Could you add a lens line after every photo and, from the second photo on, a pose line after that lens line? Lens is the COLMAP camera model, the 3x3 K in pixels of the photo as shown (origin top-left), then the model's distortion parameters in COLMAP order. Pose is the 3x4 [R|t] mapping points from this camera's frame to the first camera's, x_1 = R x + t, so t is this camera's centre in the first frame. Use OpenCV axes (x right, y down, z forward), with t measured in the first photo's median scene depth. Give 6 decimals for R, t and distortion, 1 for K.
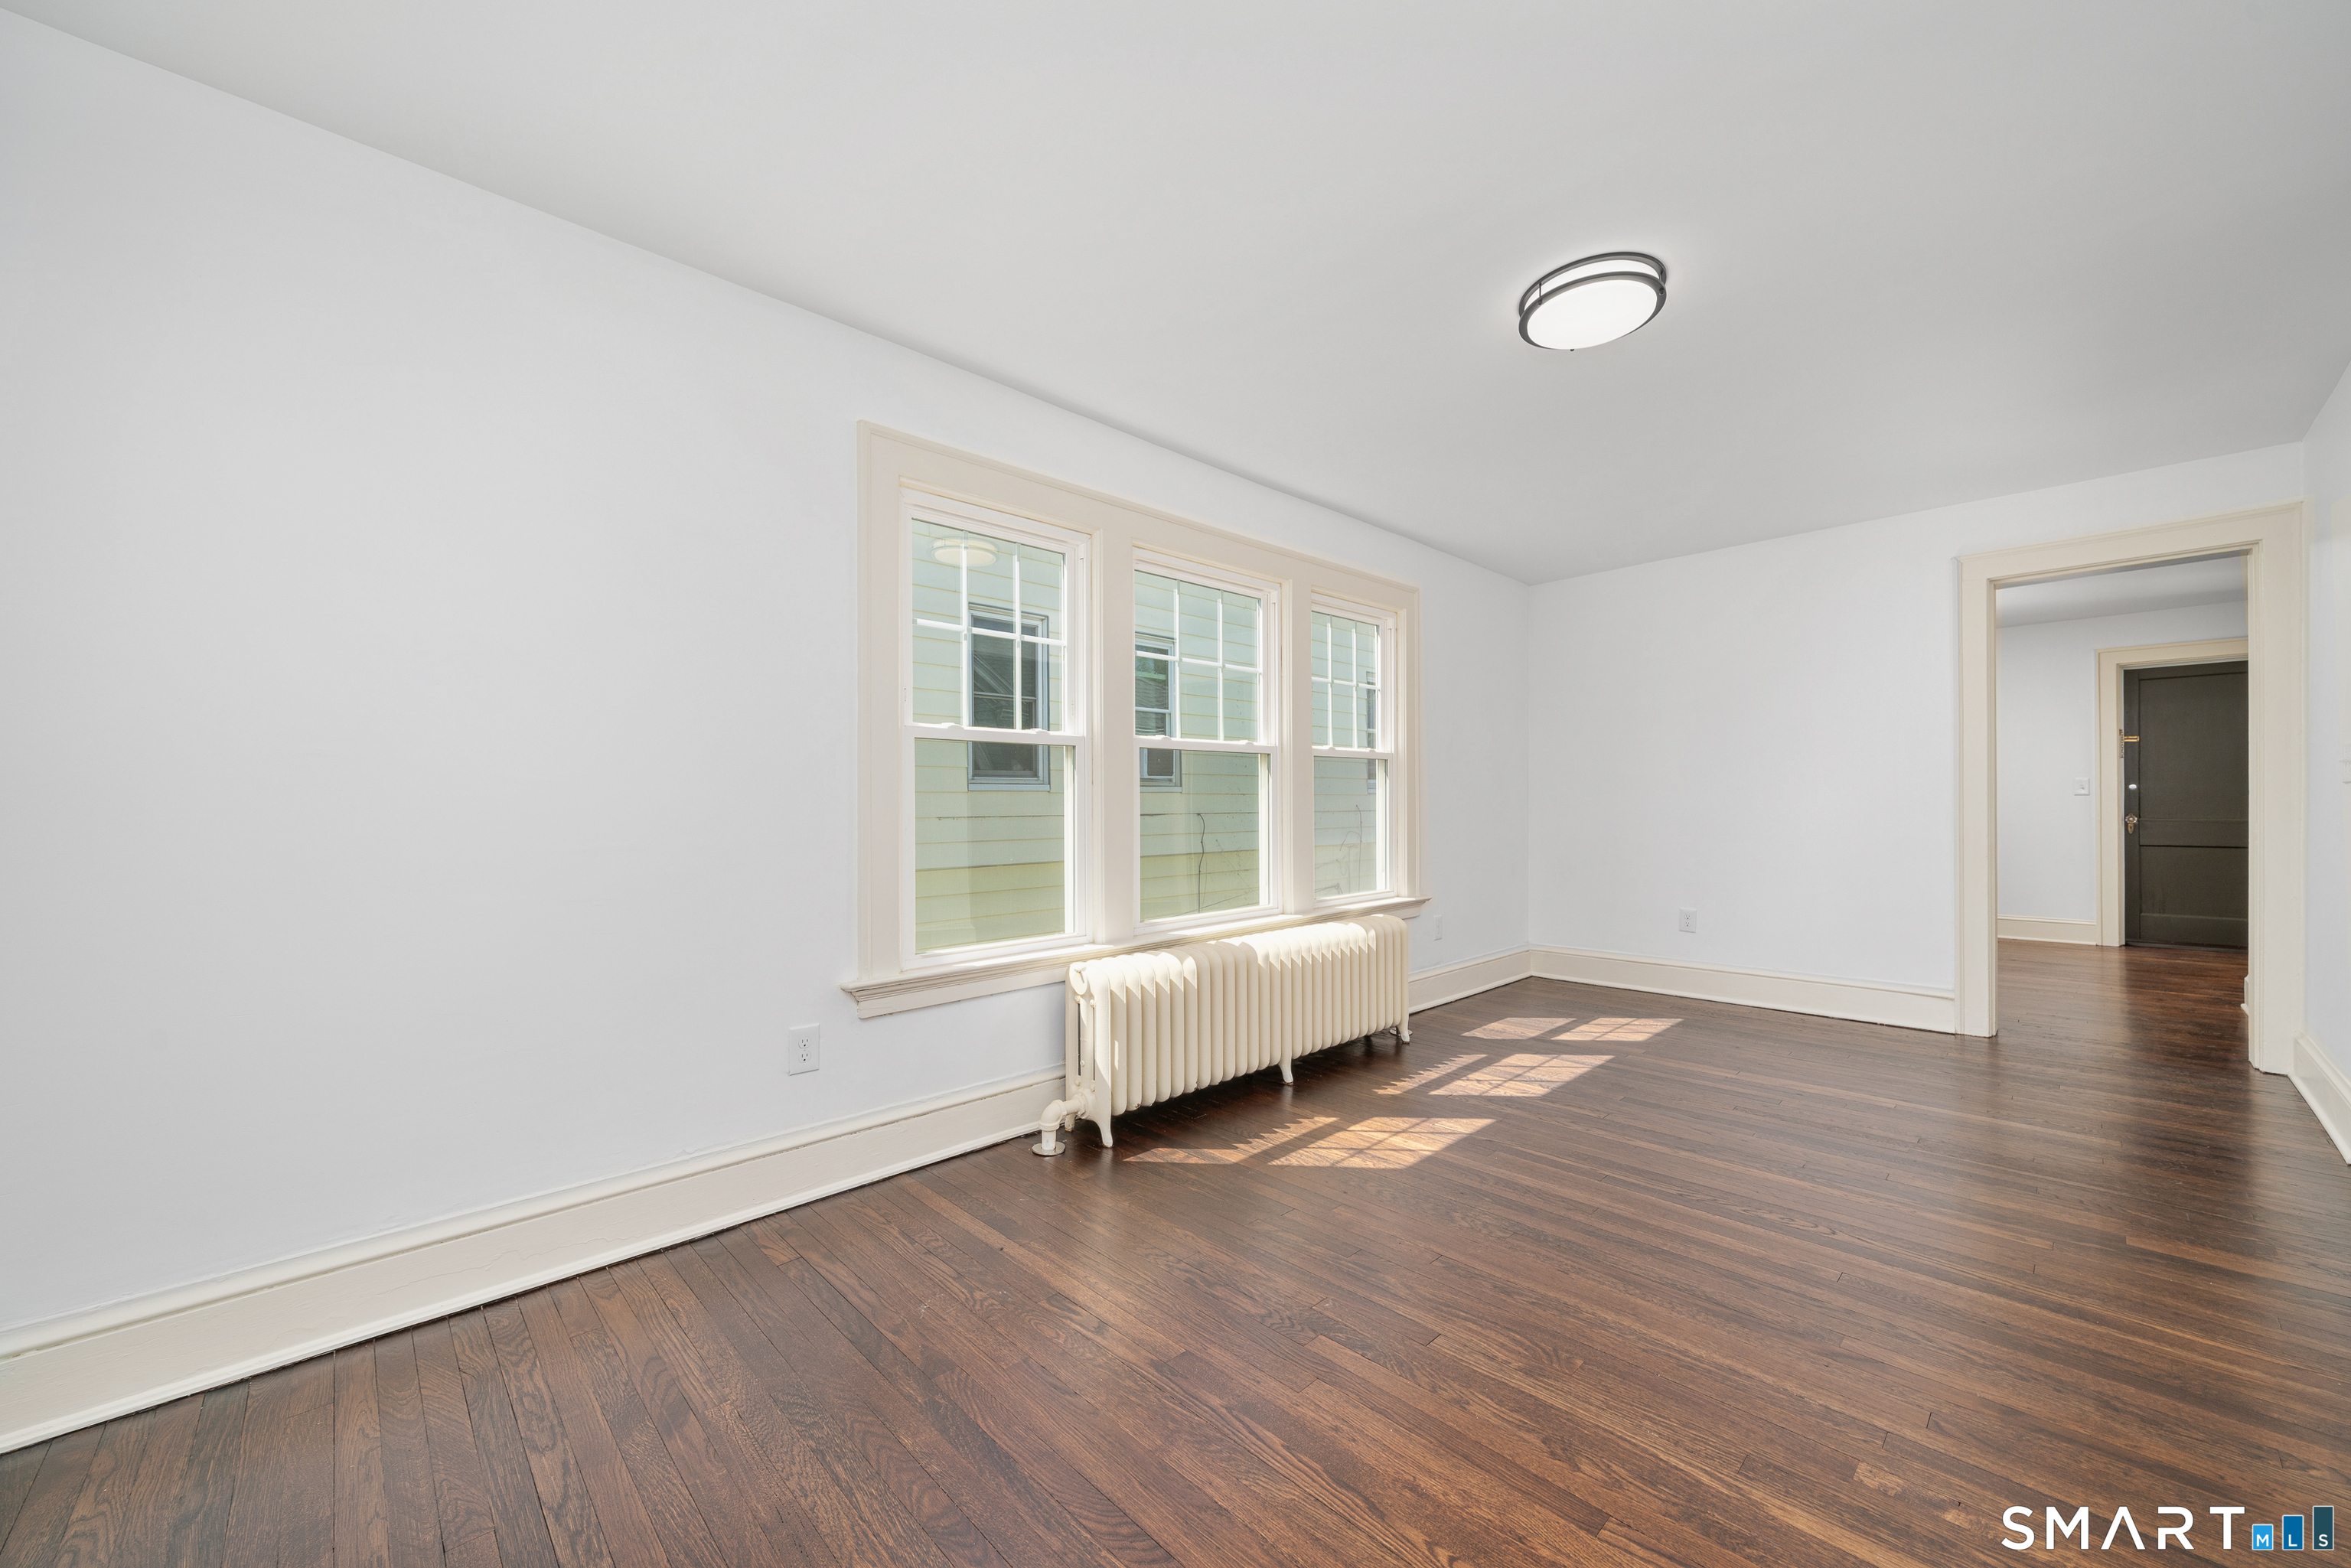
lens RADIAL K [[876.0, 0, 1163.0], [0, 876.0, 799.8], [0, 0, 1]] dist [-0.006126, -0.000413]
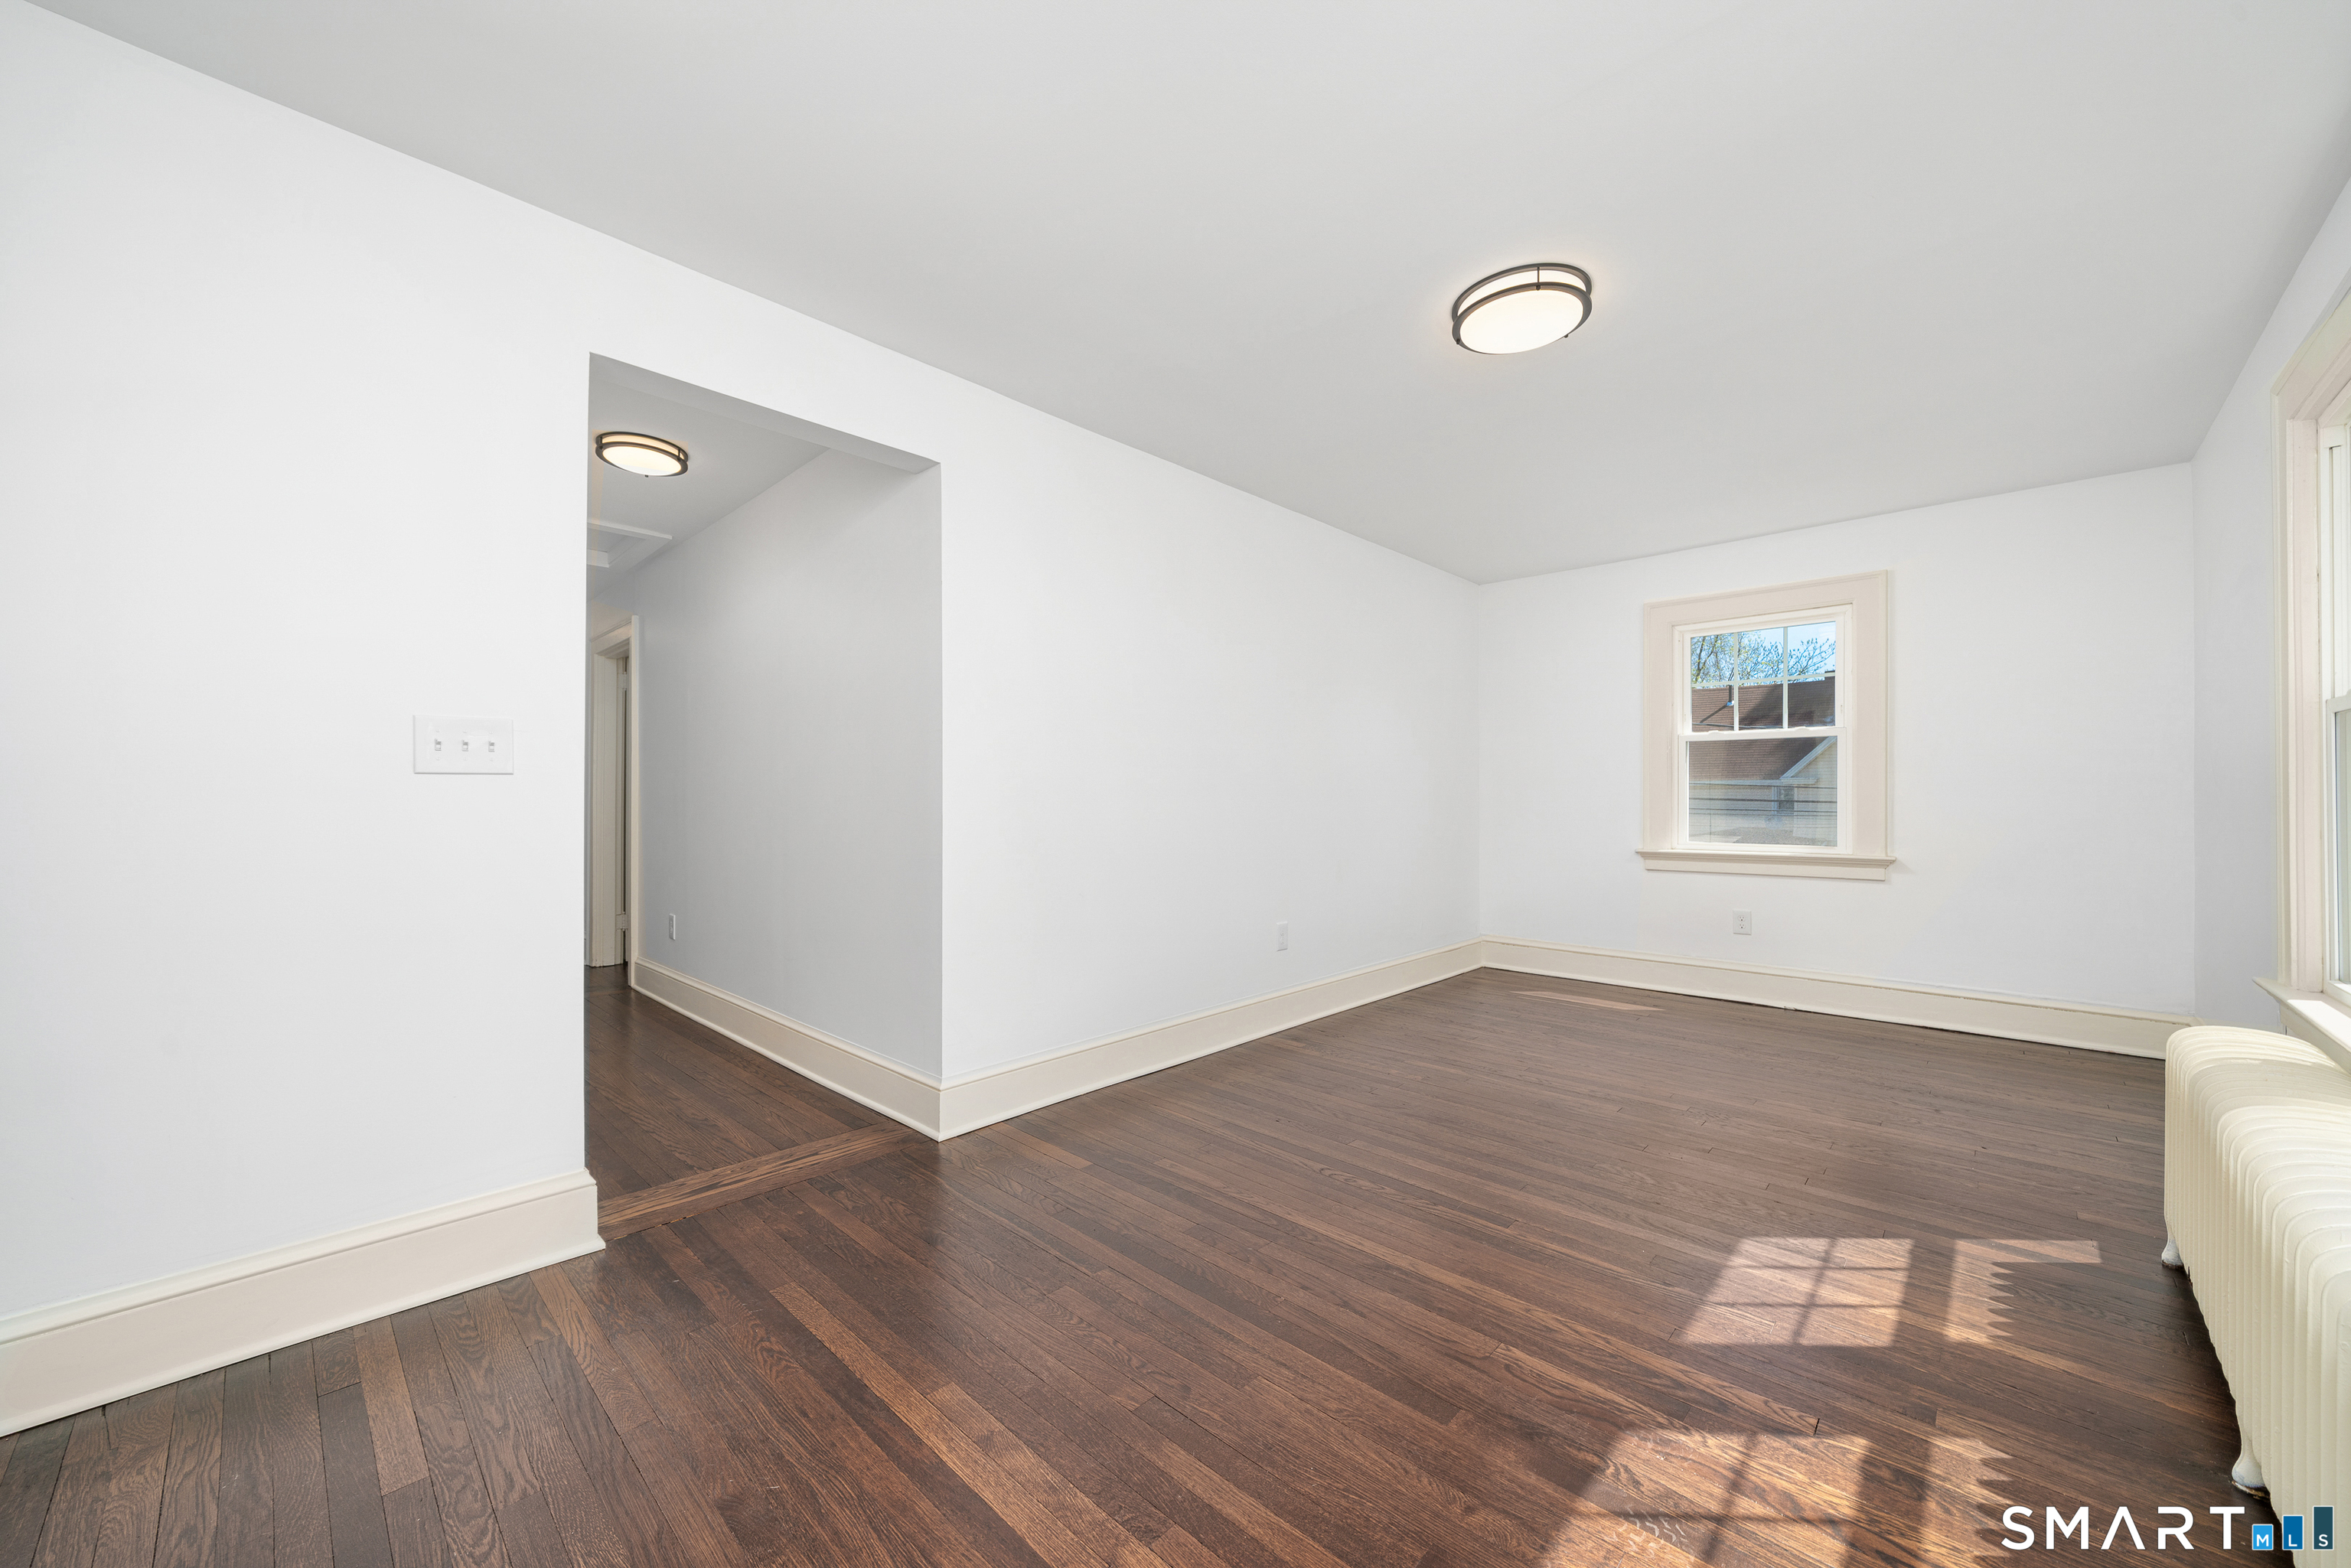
lens RADIAL K [[876.0, 0, 1169.6], [0, 876.0, 790.2], [0, 0, 1]] dist [-0.006126, -0.000413]
pose [[-0.998593, 0.005374, -0.052748, 0.755453], [0.006090, 0.999891, -0.013427, 0.006815], [0.052670, -0.013730, -0.998518, 1.579625]]
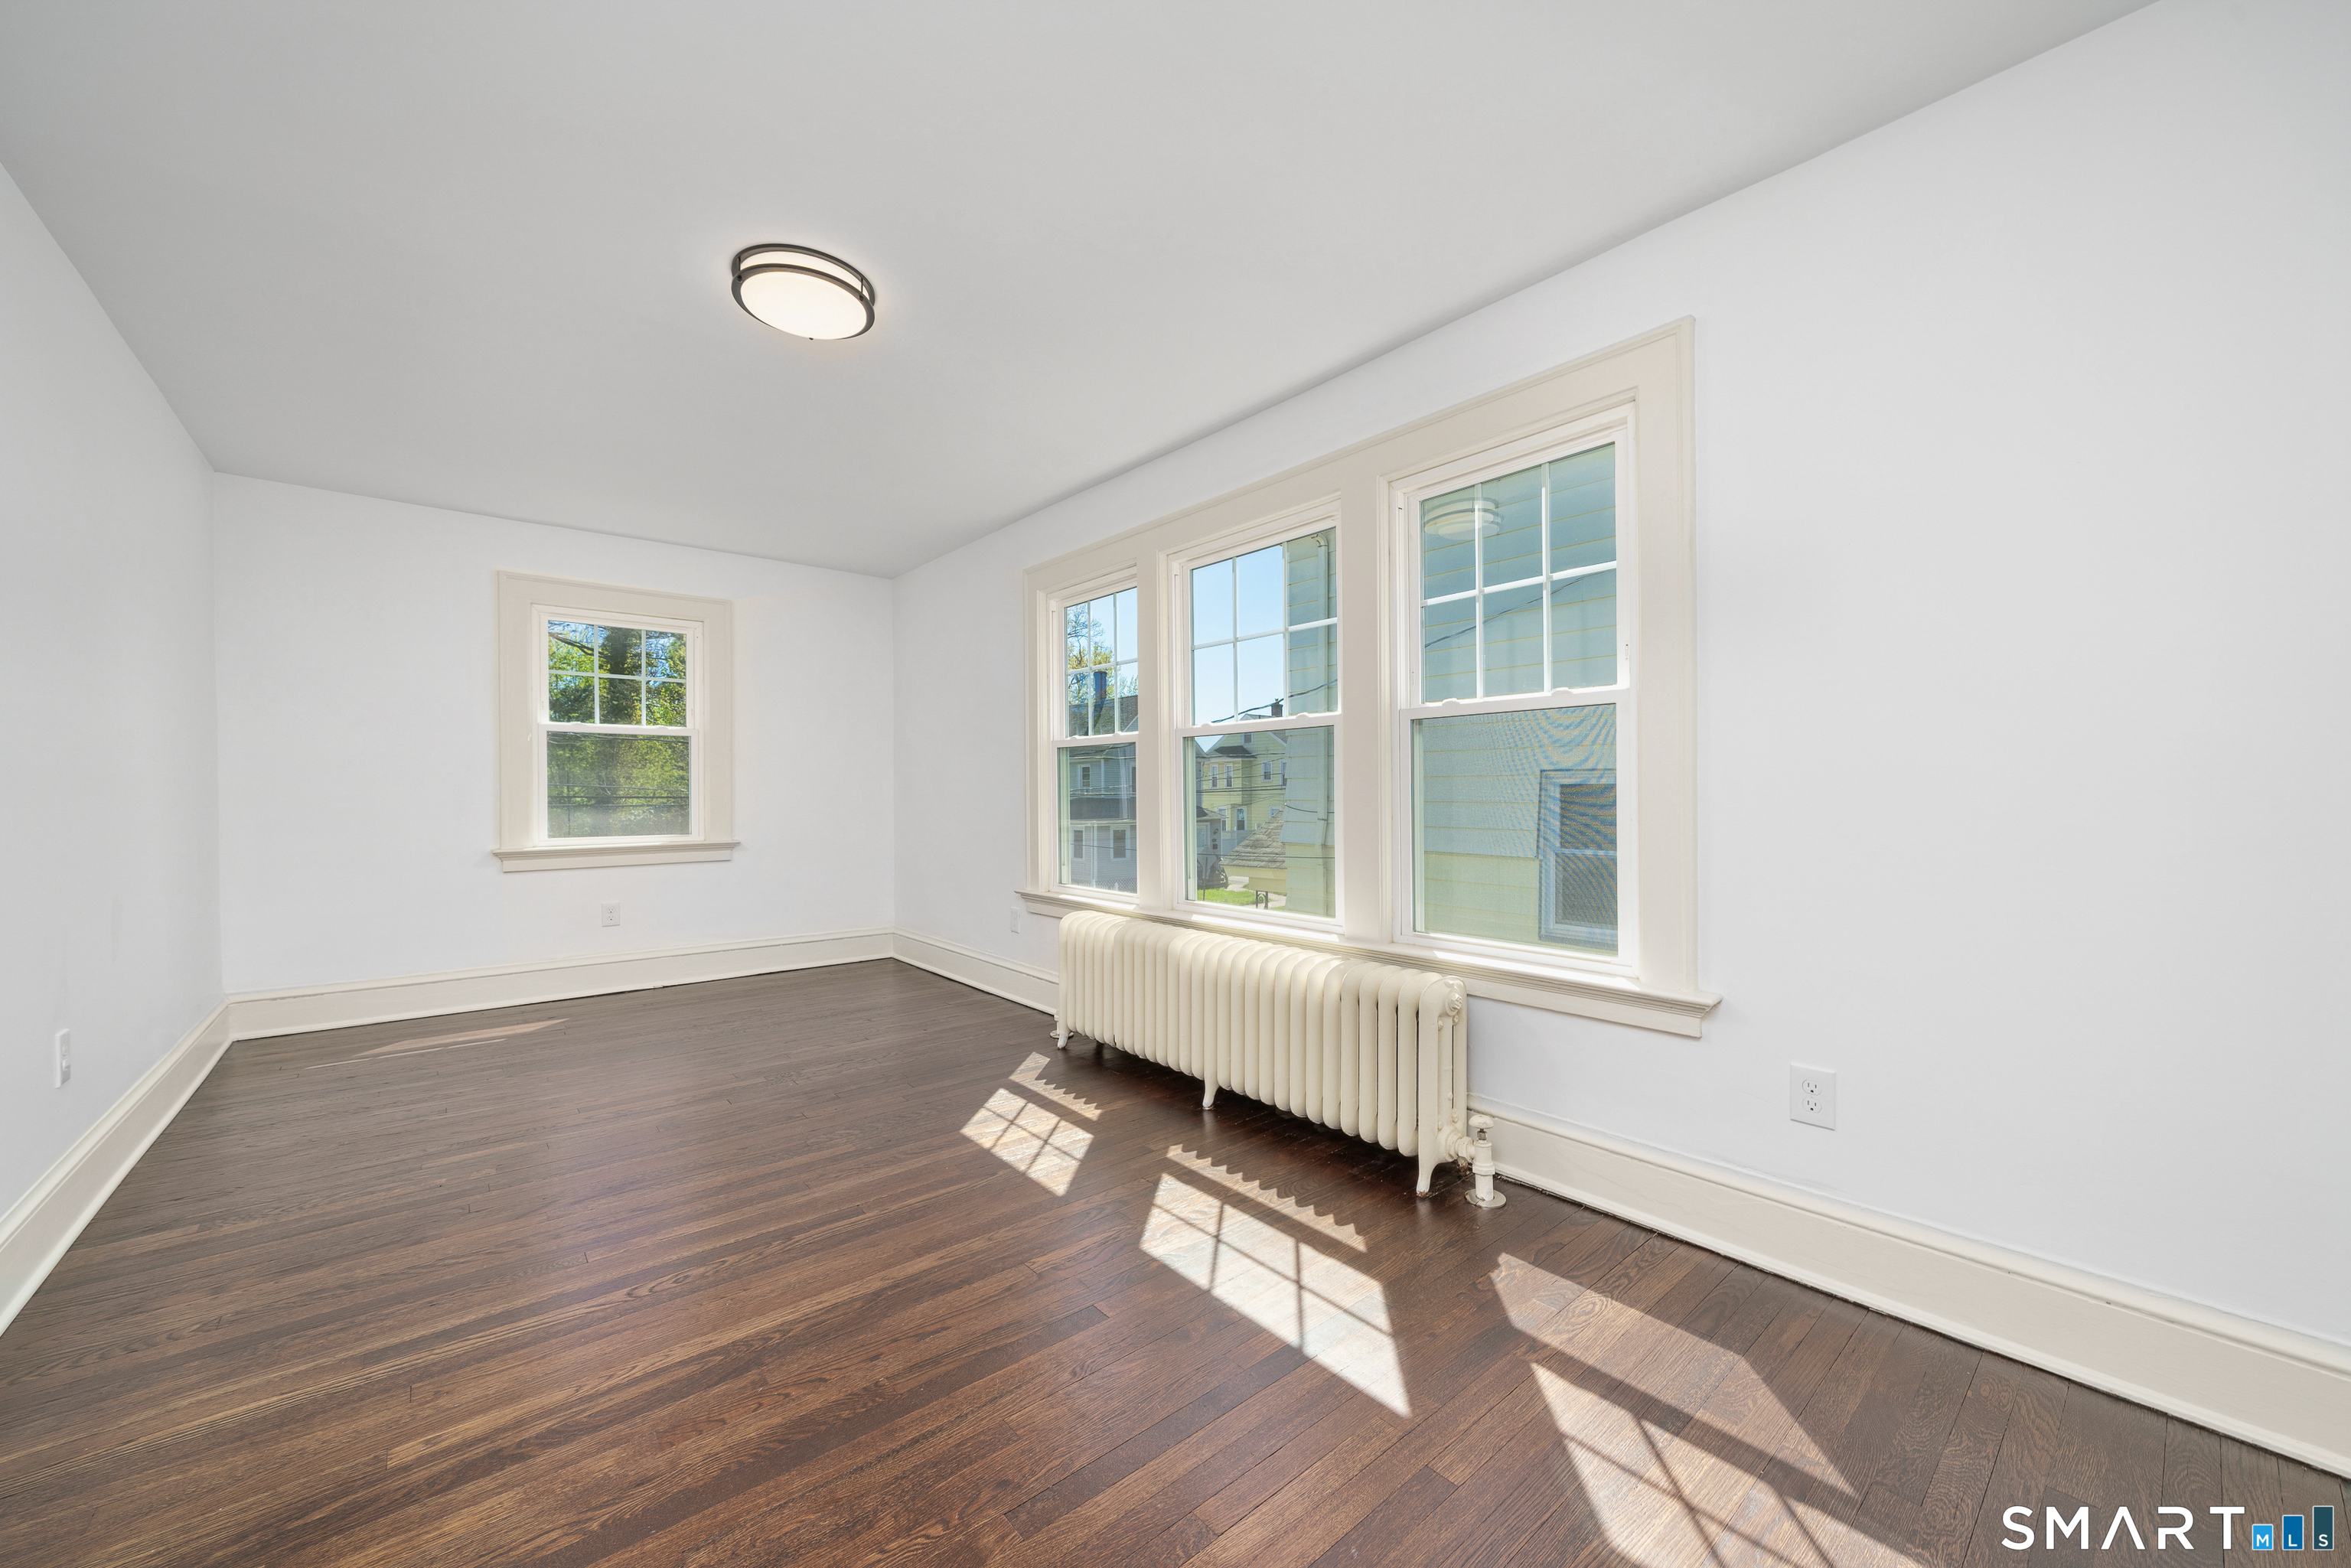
lens RADIAL K [[876.0, 0, 1161.5], [0, 876.0, 791.2], [0, 0, 1]] dist [-0.006126, -0.000413]
pose [[-0.056683, 0.007416, -0.998365, 1.165943], [0.006895, 0.999951, 0.007037, 0.001579], [0.998368, -0.006485, -0.056731, 1.153163]]
